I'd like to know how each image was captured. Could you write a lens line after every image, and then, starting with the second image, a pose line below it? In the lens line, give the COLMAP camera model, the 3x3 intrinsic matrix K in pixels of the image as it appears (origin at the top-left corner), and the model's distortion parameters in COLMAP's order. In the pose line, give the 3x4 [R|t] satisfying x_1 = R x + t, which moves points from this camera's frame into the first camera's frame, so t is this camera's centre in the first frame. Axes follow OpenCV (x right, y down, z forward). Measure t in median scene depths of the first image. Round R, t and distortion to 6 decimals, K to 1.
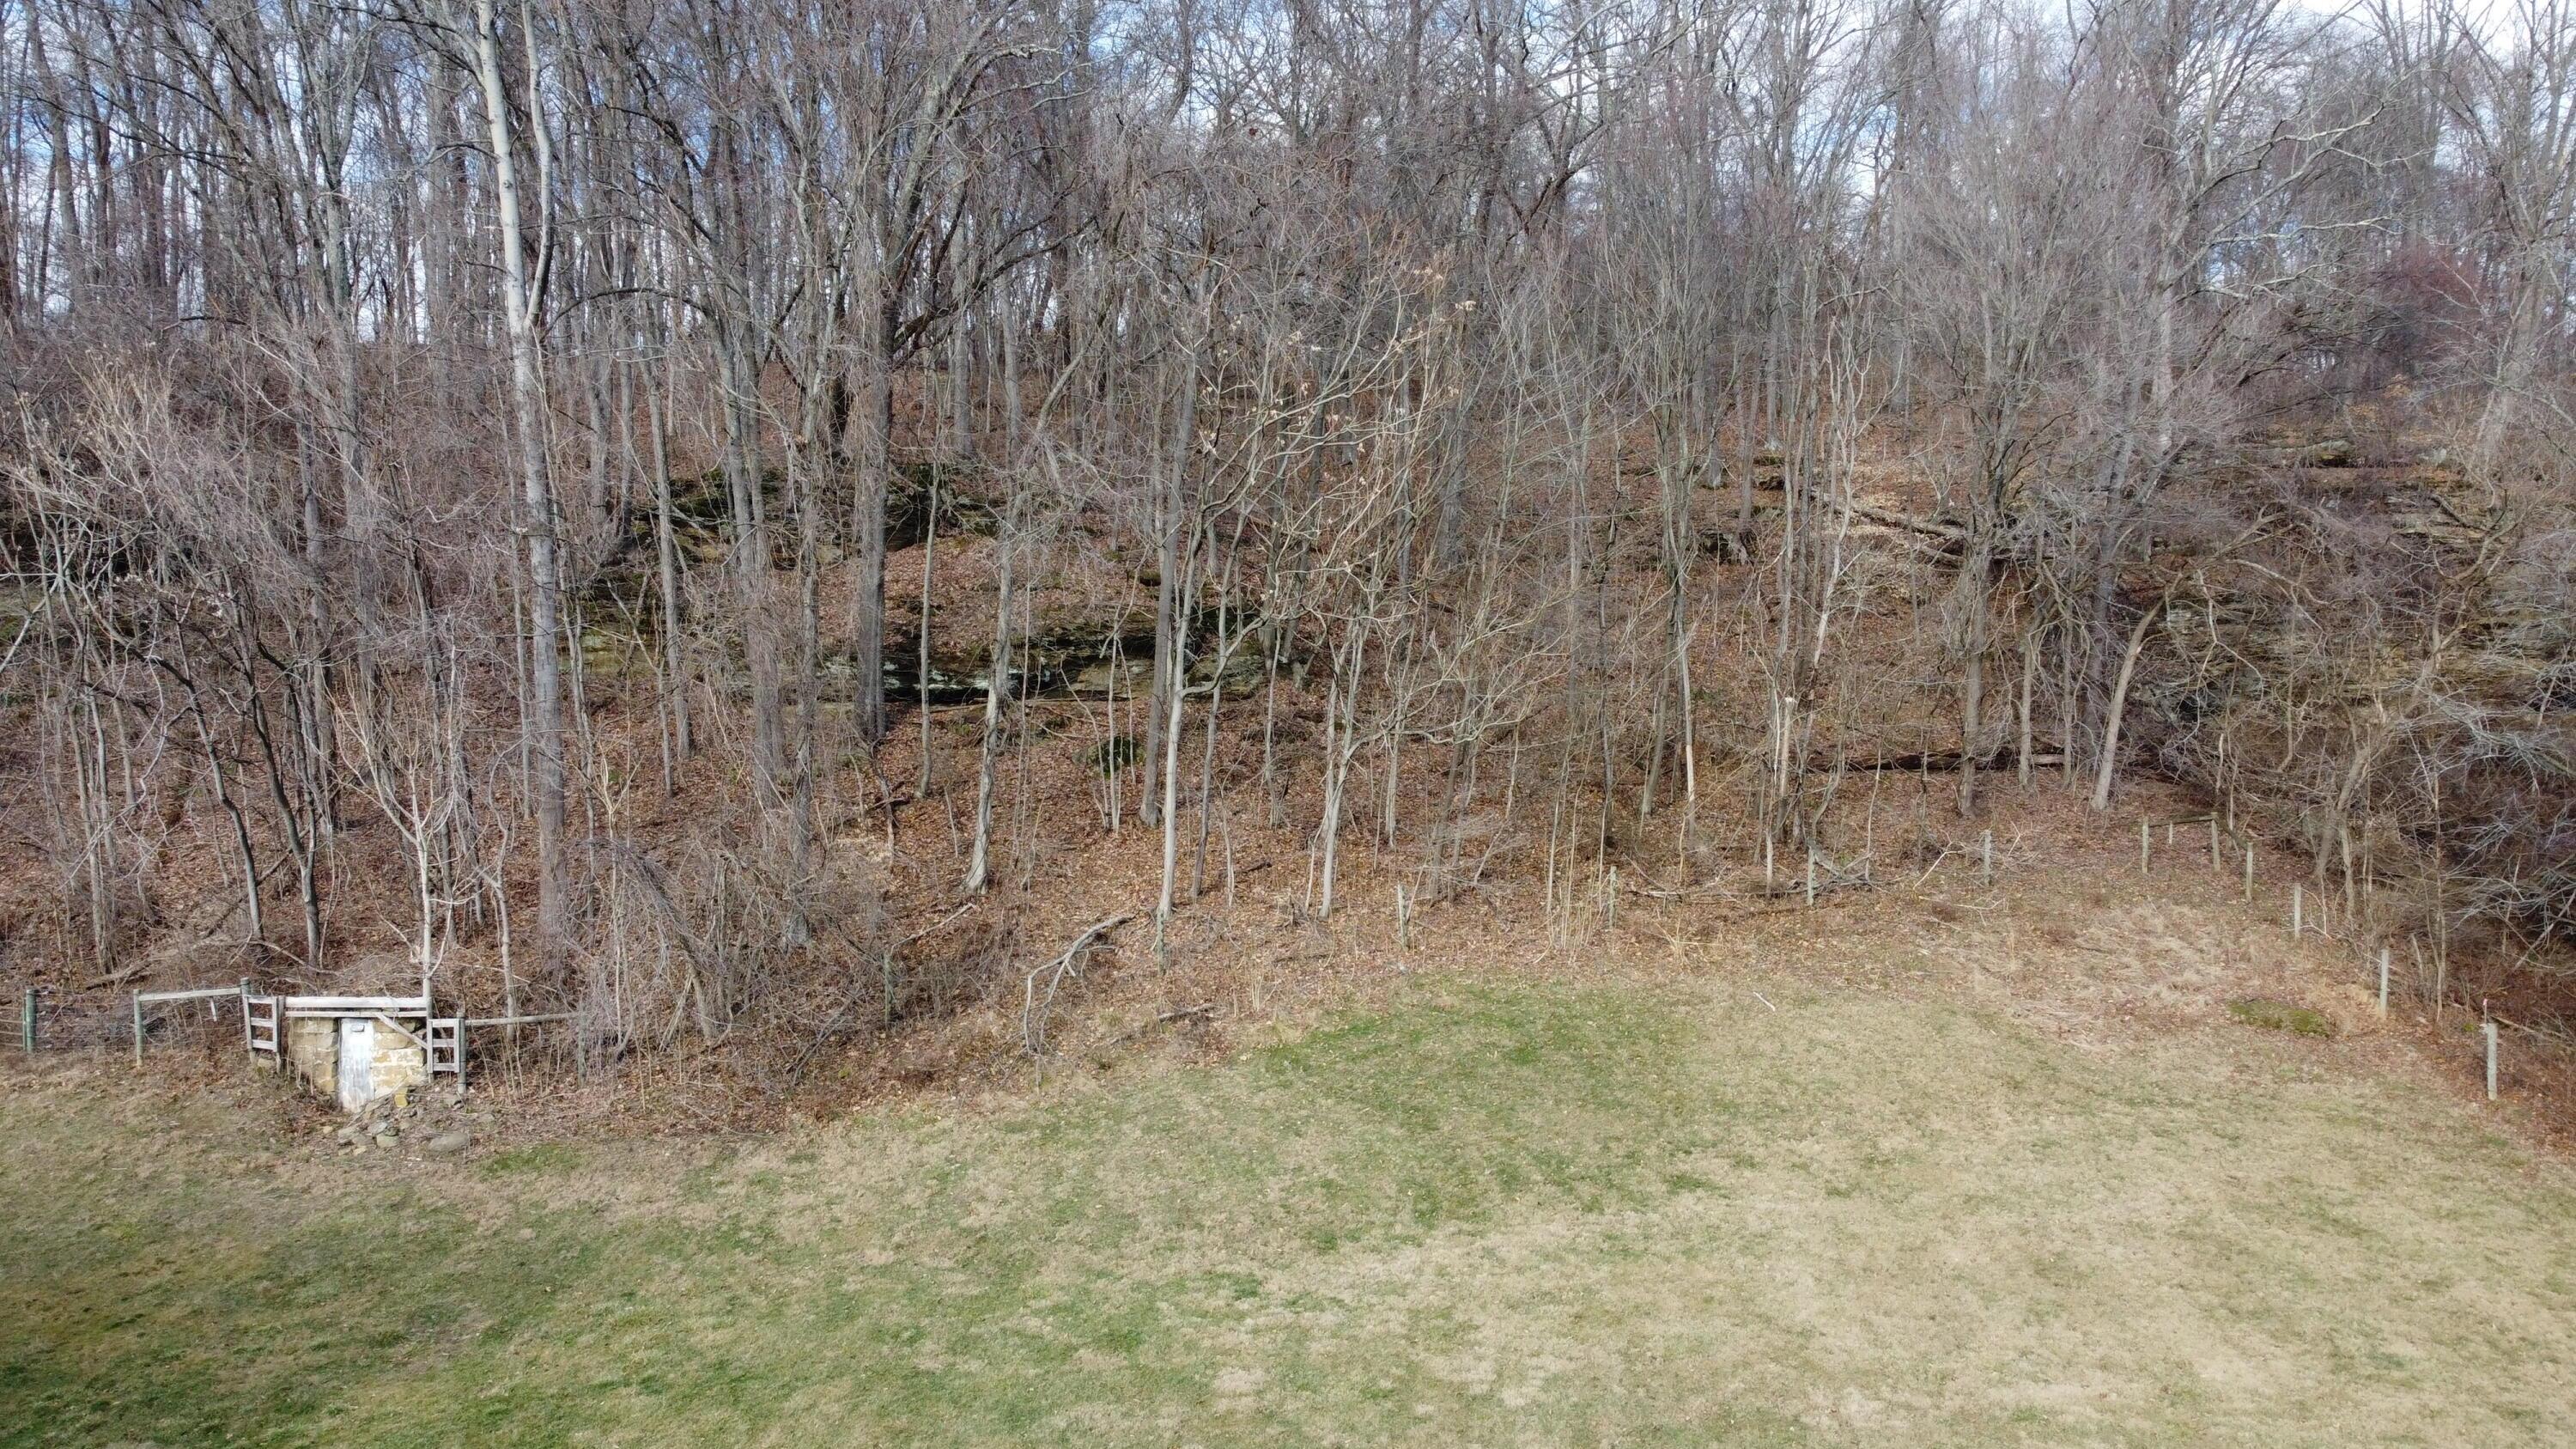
lens RADIAL K [[1937.4, 0, 1288.8], [0, 1937.4, 740.2], [0, 0, 1]] dist [-0.001684, -0.002966]
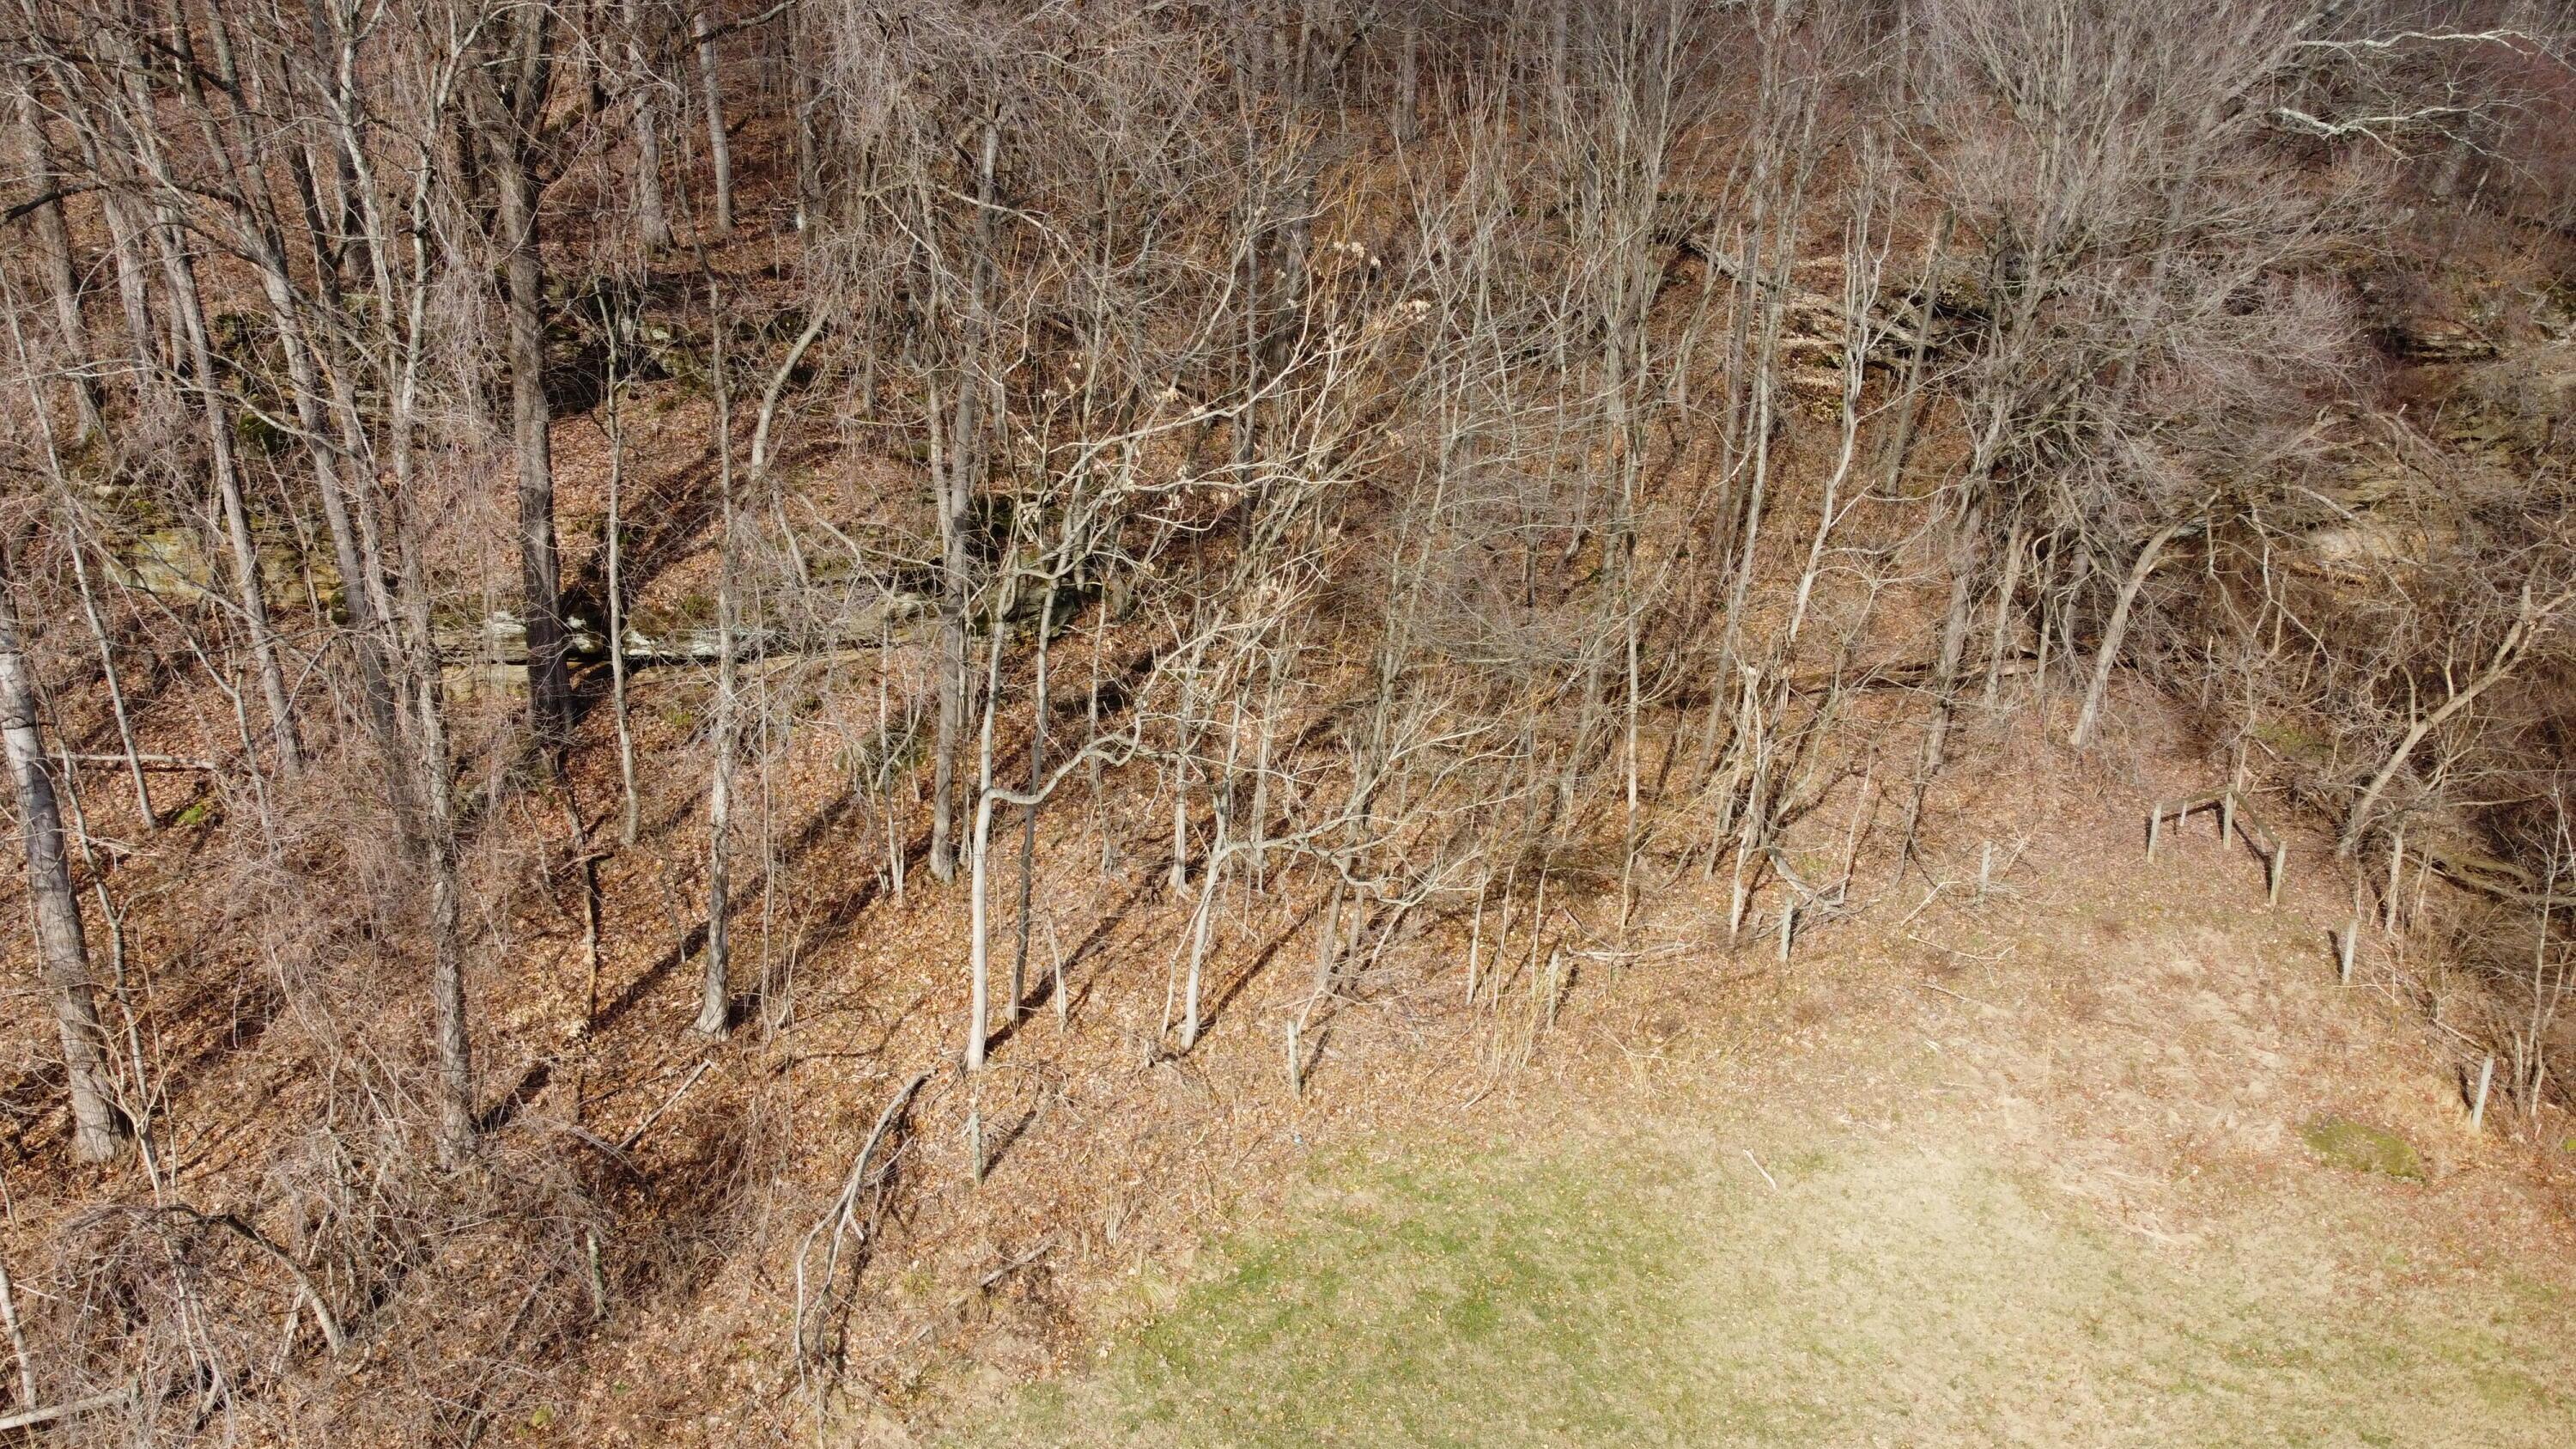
lens RADIAL K [[1937.4, 0, 1294.1], [0, 1937.4, 727.1], [0, 0, 1]] dist [-0.001684, -0.002966]
pose [[0.991814, -0.030973, 0.123876, -0.035316], [0.002019, 0.973817, 0.227325, -0.234482], [-0.127674, -0.225214, 0.965908, 0.331808]]
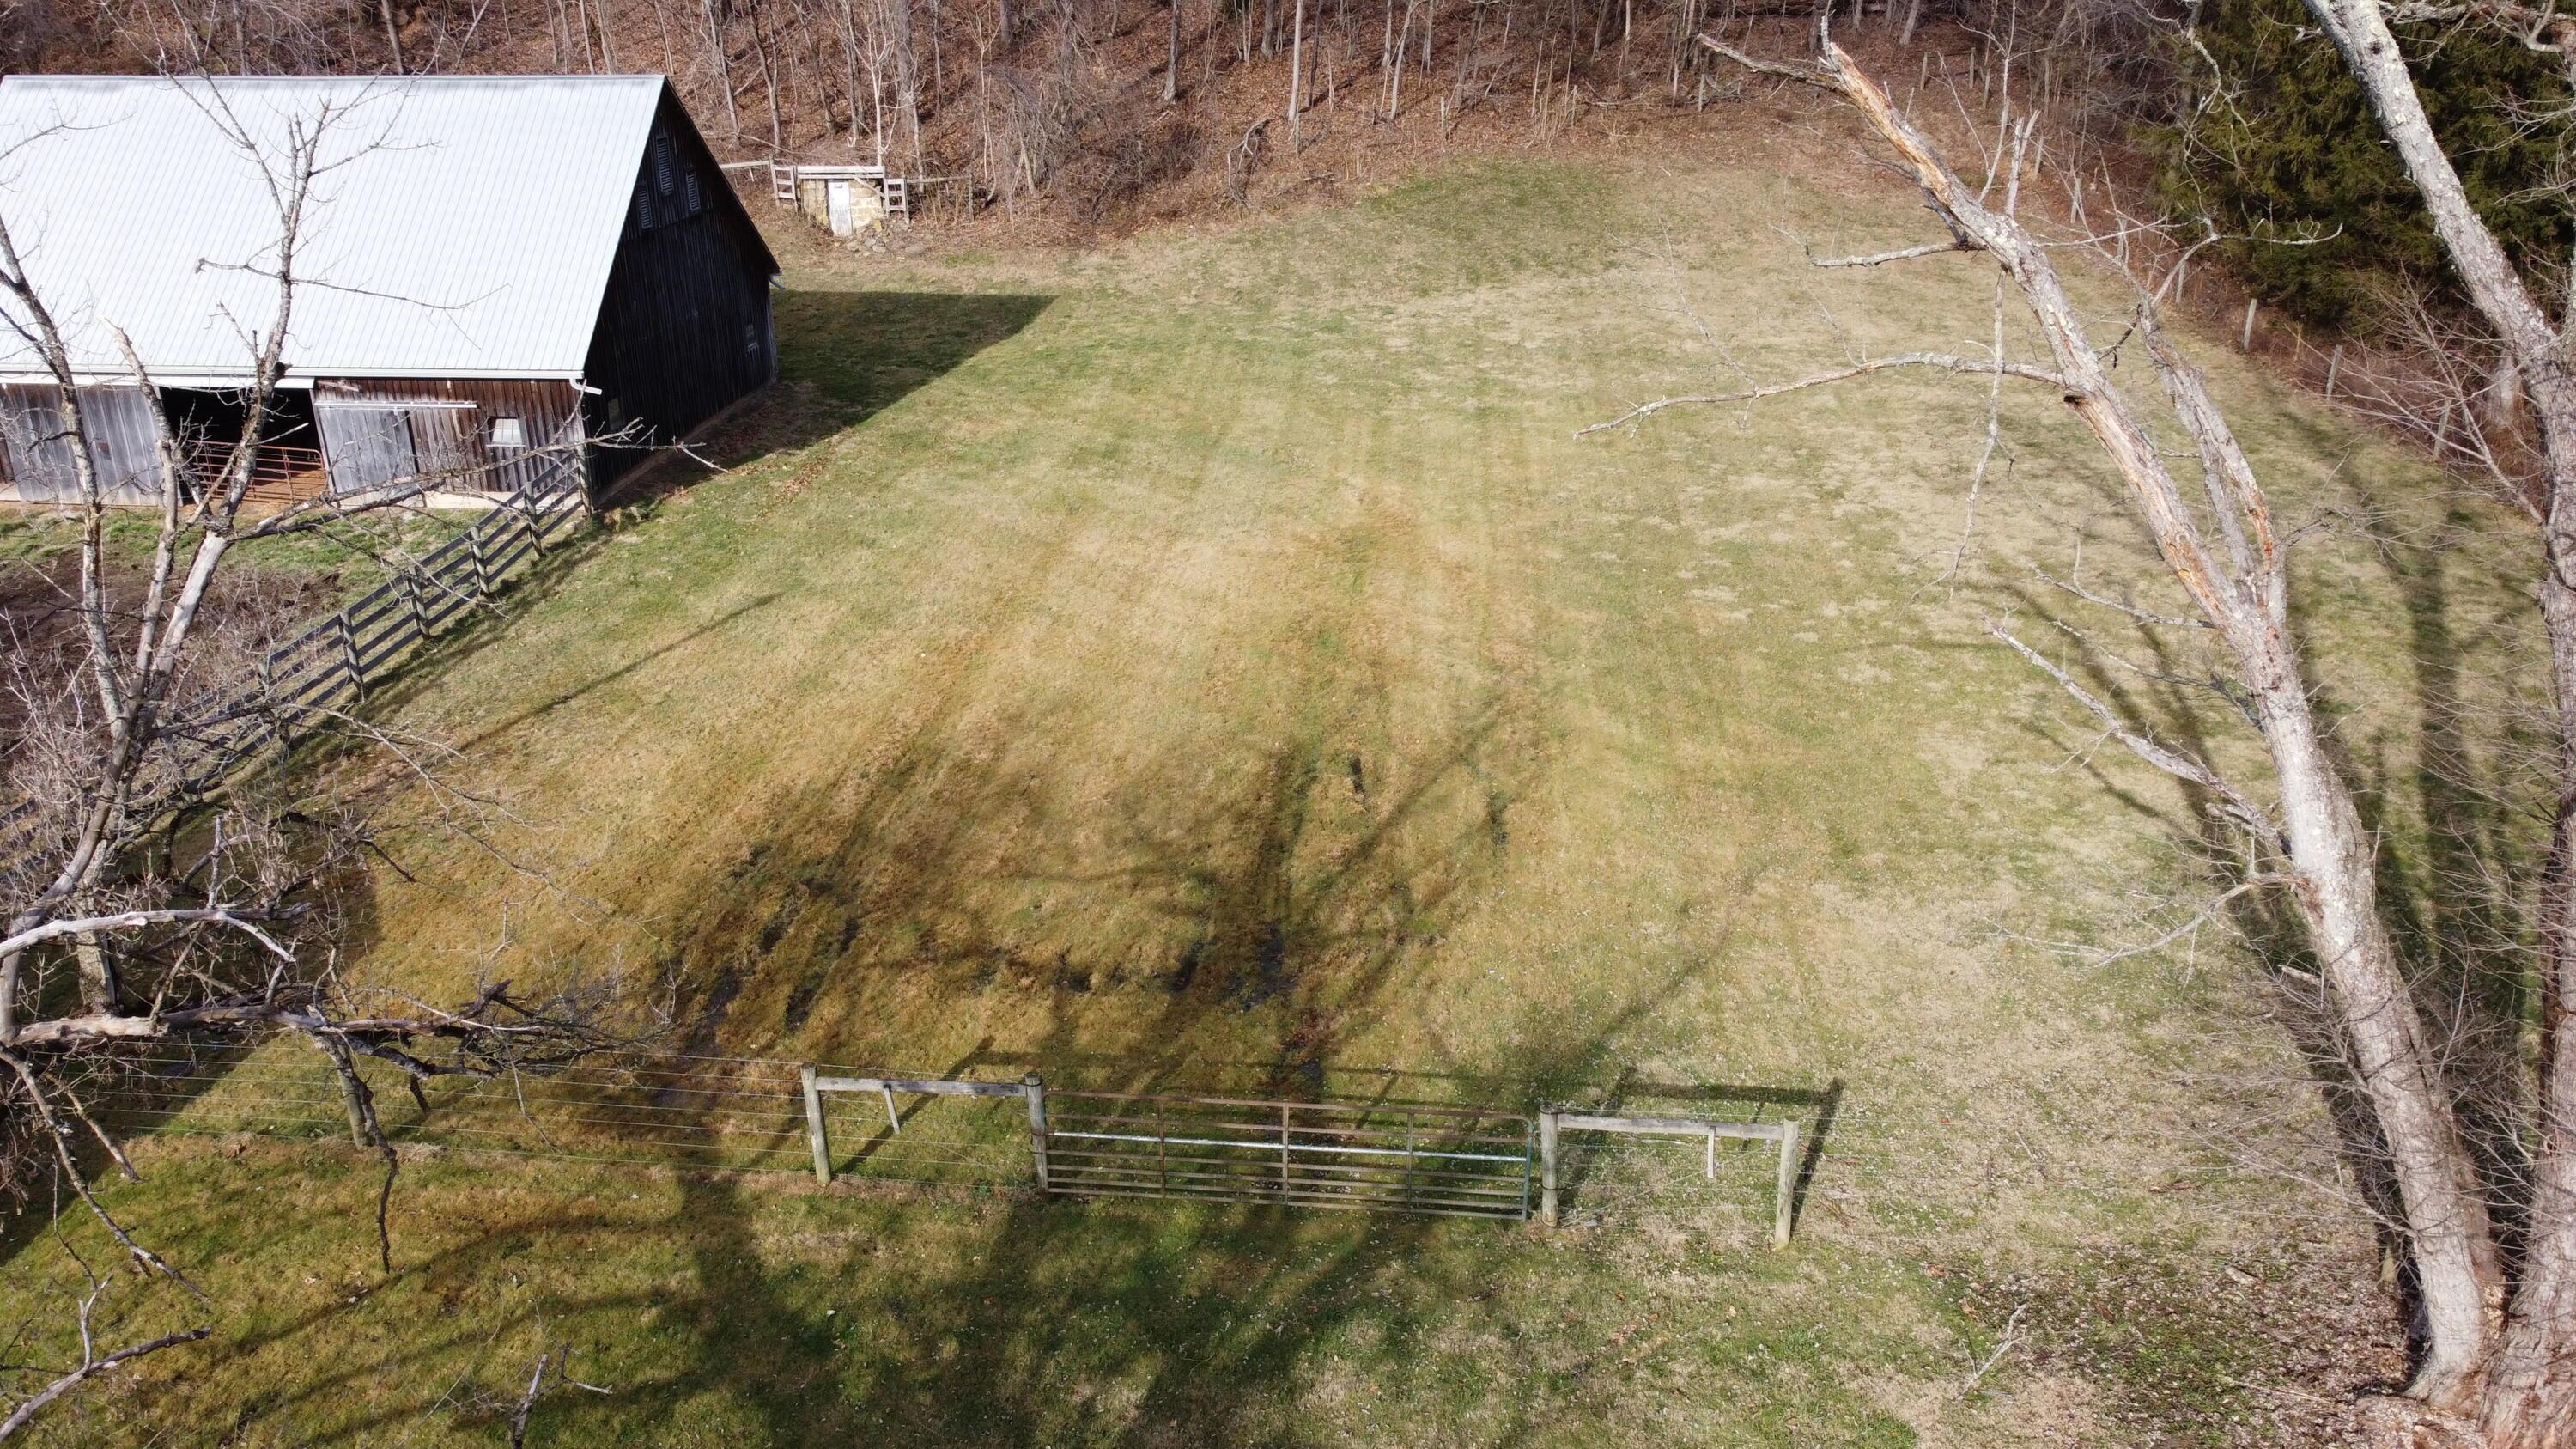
lens RADIAL K [[1937.4, 0, 1293.2], [0, 1937.4, 731.0], [0, 0, 1]] dist [-0.001684, -0.002966]
pose [[0.998831, -0.016782, 0.045342, -0.163240], [-0.001254, 0.928515, 0.371294, -0.036115], [-0.048332, -0.370916, 0.927408, -0.735610]]
